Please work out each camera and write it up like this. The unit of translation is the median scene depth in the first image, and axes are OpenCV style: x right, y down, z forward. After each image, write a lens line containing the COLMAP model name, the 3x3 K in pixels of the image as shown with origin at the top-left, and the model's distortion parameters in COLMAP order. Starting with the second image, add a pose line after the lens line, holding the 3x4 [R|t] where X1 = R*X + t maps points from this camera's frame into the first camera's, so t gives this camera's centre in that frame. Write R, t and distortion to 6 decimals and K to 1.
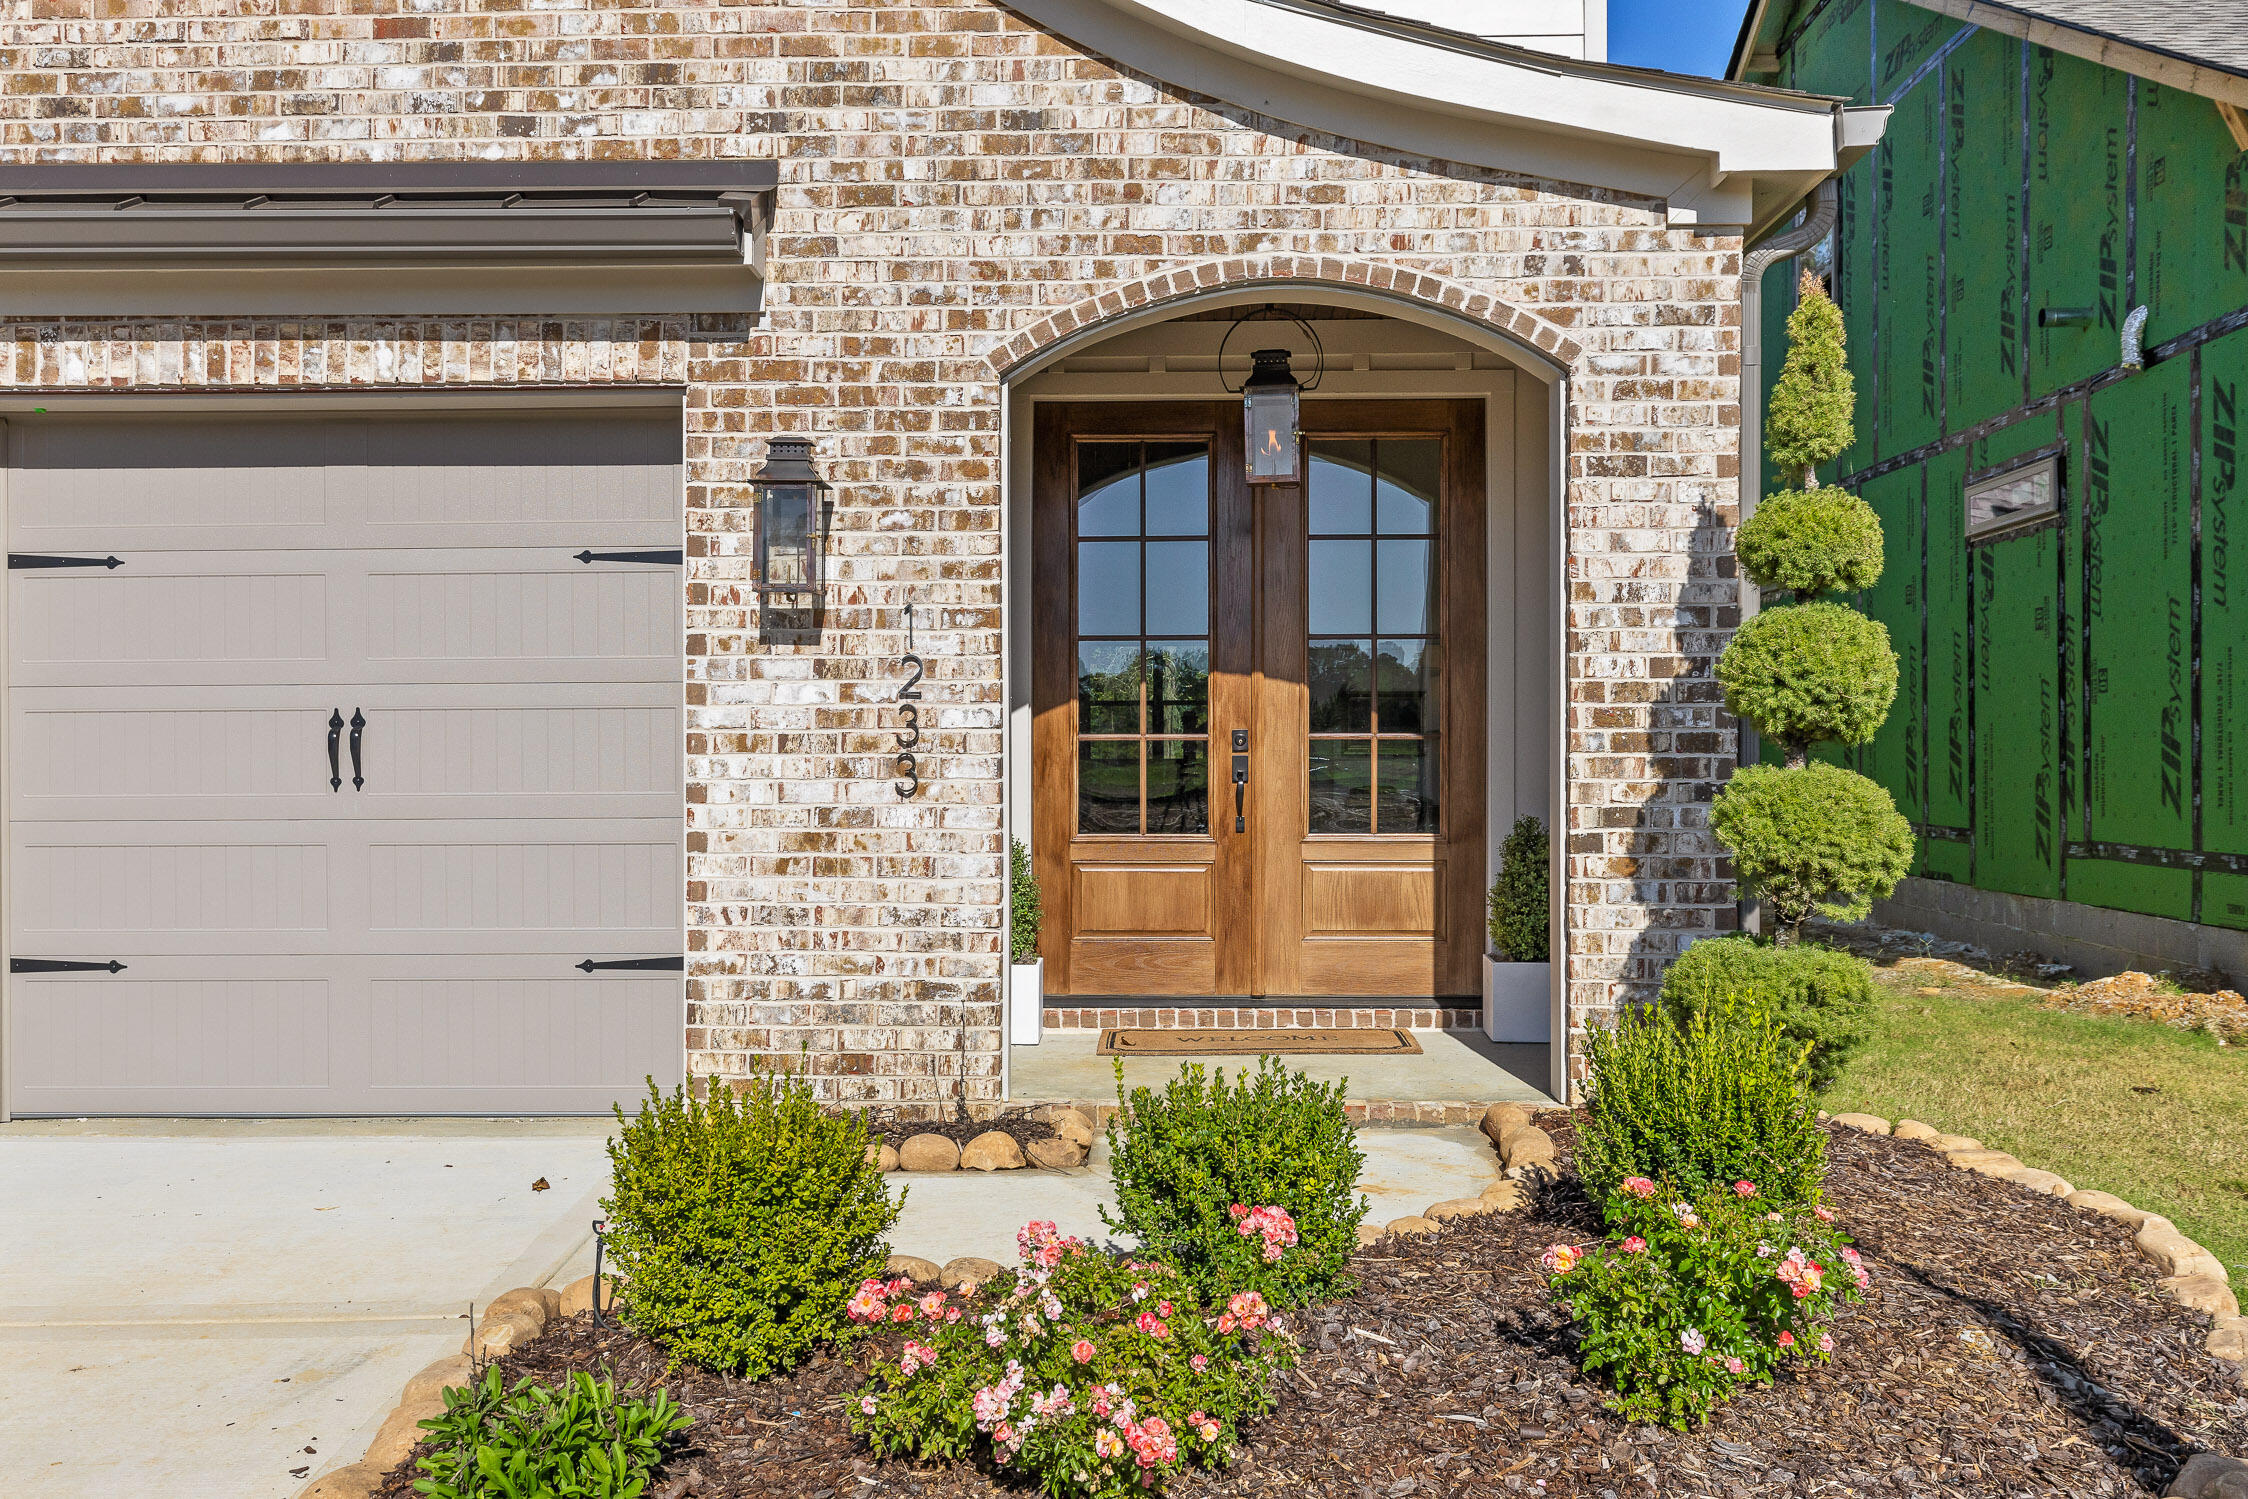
lens RADIAL K [[2136.9, 0, 1121.9], [0, 2136.9, 718.1], [0, 0, 1]] dist [0.004339, 0.005731]
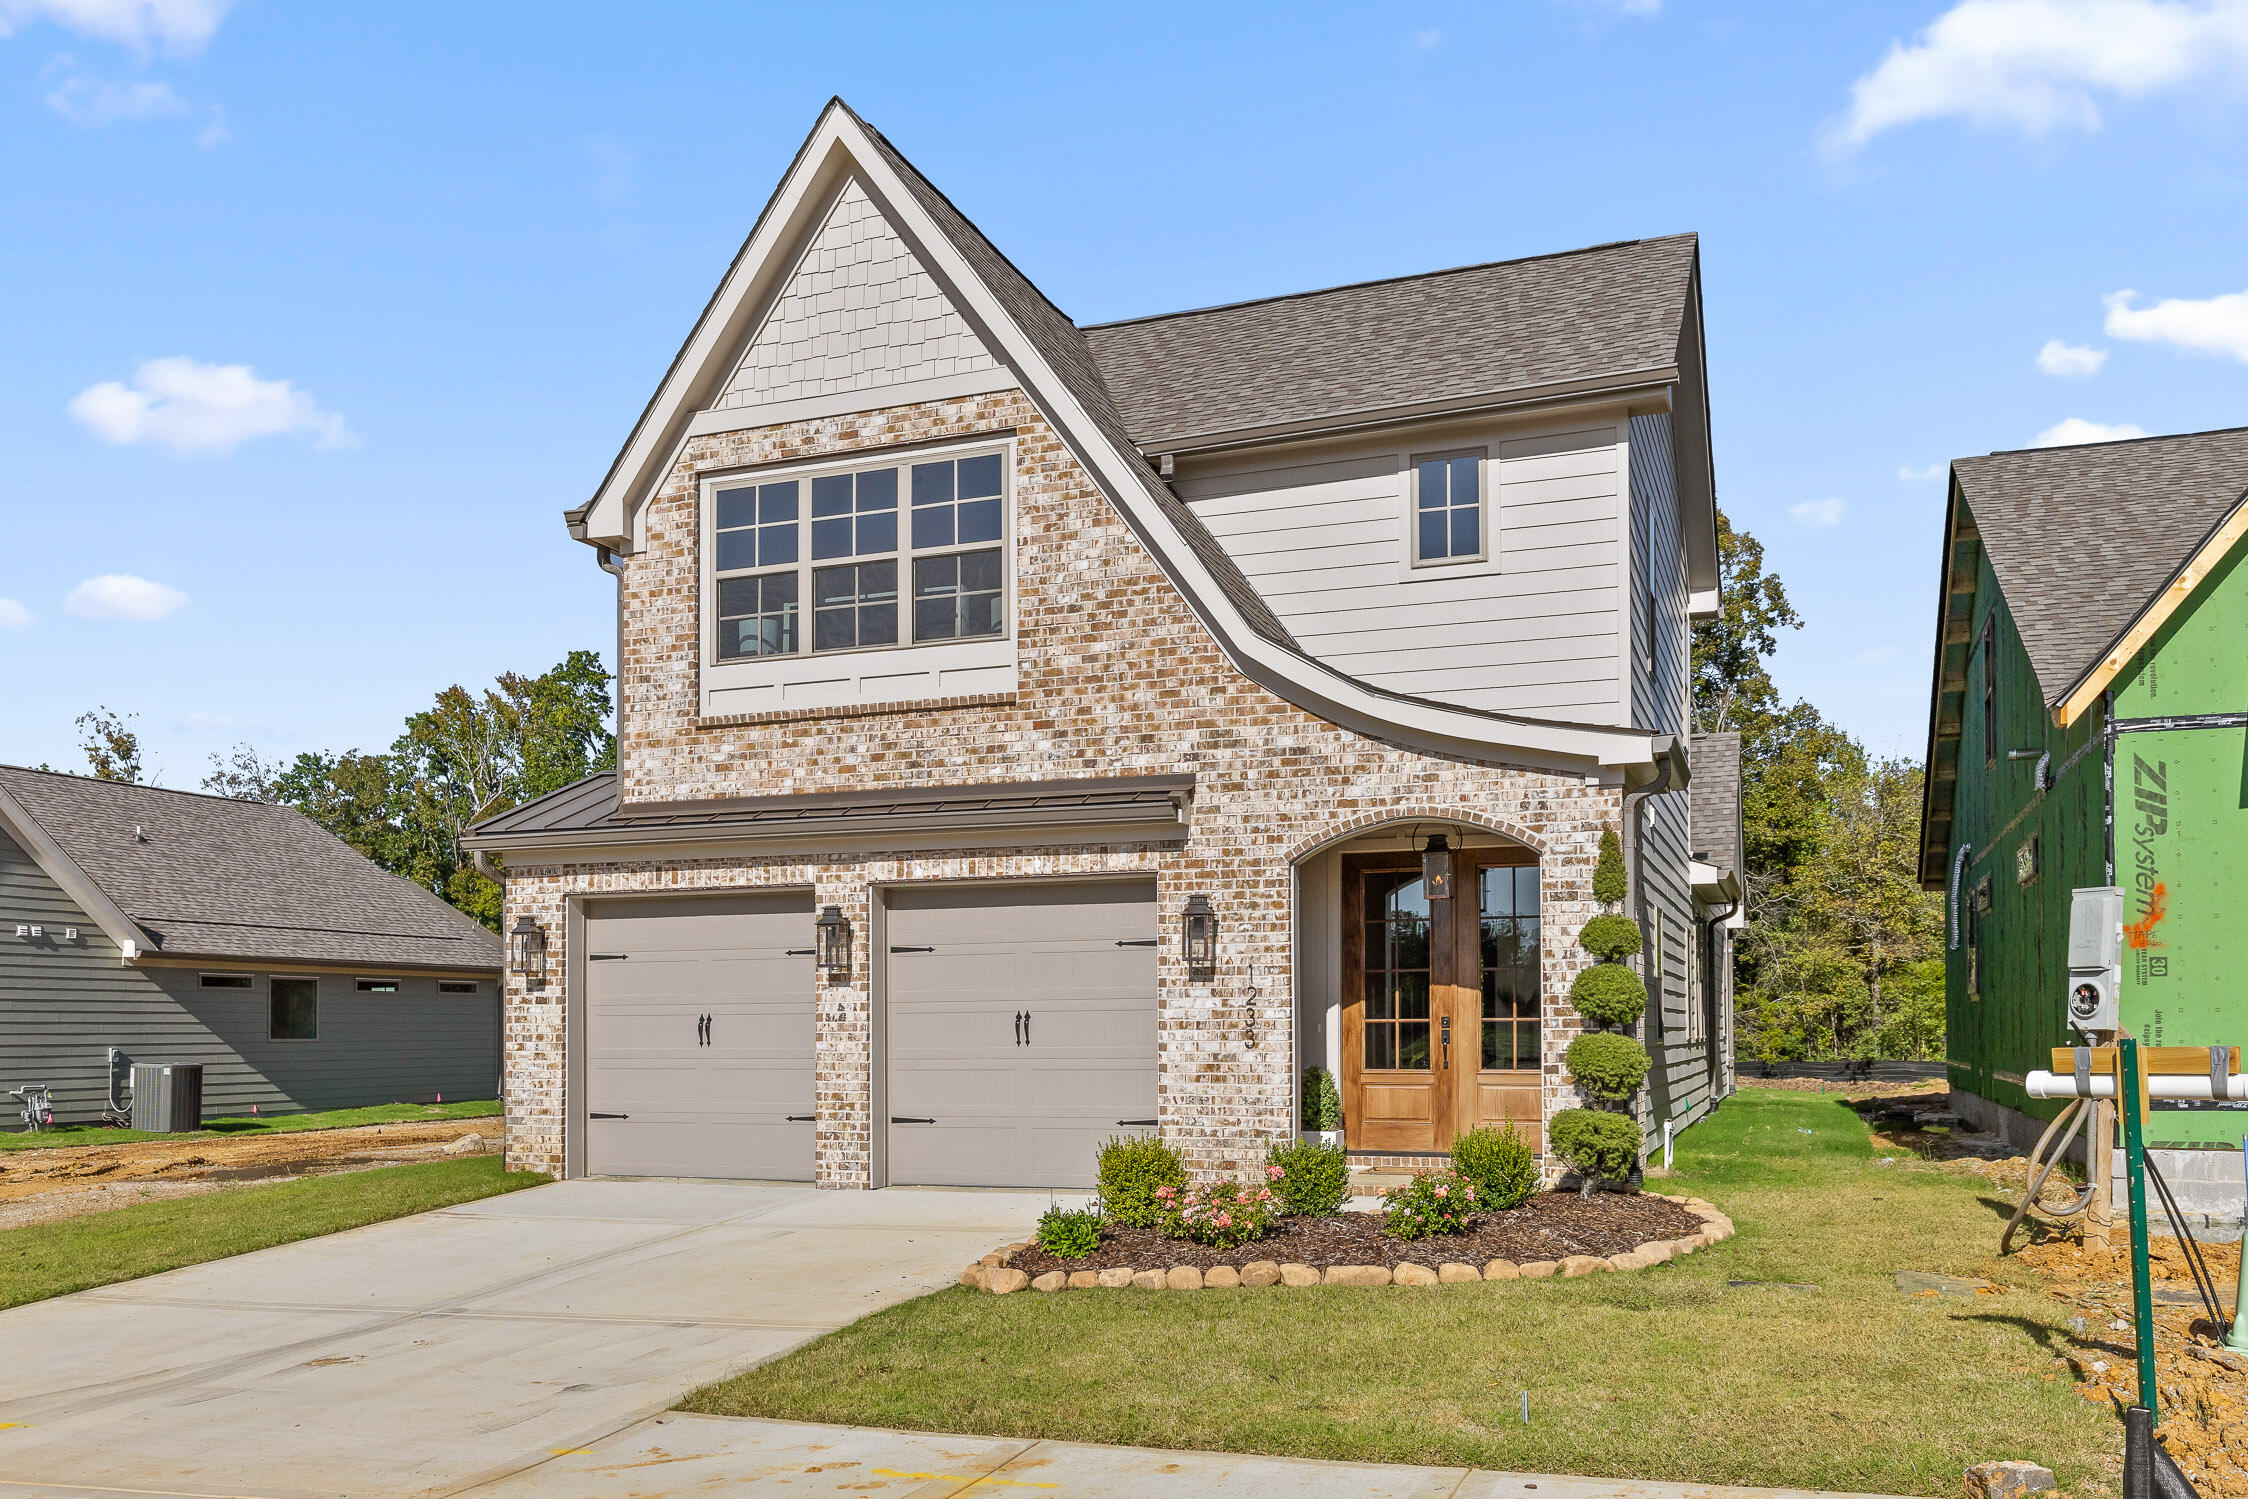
lens RADIAL K [[1819.6, 0, 1124.0], [0, 1819.6, 749.5], [0, 0, 1]] dist [0.000432, 0.000720]
pose [[0.955600, -0.048450, -0.290658, 0.347128], [0.008696, 0.990597, -0.136534, -0.015450], [0.294540, 0.127945, 0.947036, -0.919633]]
